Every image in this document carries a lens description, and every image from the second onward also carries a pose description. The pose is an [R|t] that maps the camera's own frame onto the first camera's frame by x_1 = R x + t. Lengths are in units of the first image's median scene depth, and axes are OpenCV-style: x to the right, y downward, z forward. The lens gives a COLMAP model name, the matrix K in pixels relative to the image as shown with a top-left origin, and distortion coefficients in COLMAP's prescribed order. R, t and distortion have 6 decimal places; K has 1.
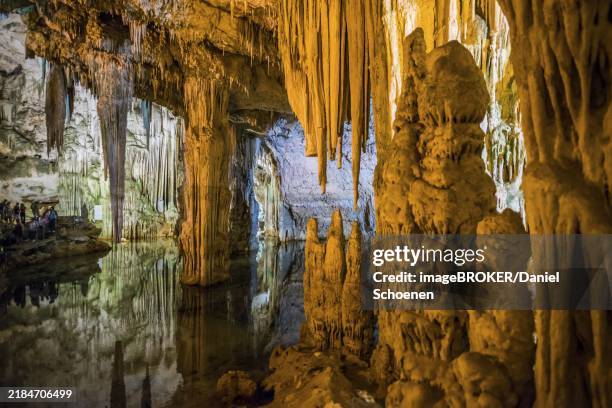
lens RADIAL K [[284.1, 0, 306.0], [0, 284.1, 204.0], [0, 0, 1]] dist [-0.034032, 0.000875]
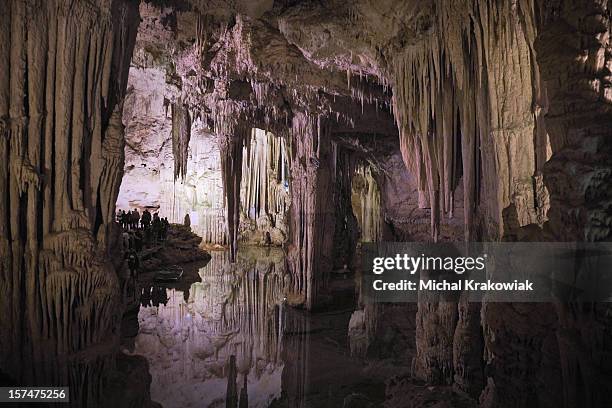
lens RADIAL K [[329.8, 0, 306.0], [0, 329.8, 204.0], [0, 0, 1]] dist [-0.074557, 0.000039]
pose [[0.957192, -0.010459, -0.289264, -0.023471], [0.010764, 0.999942, -0.000537, -0.084343], [0.289253, -0.002600, 0.957249, -0.146025]]
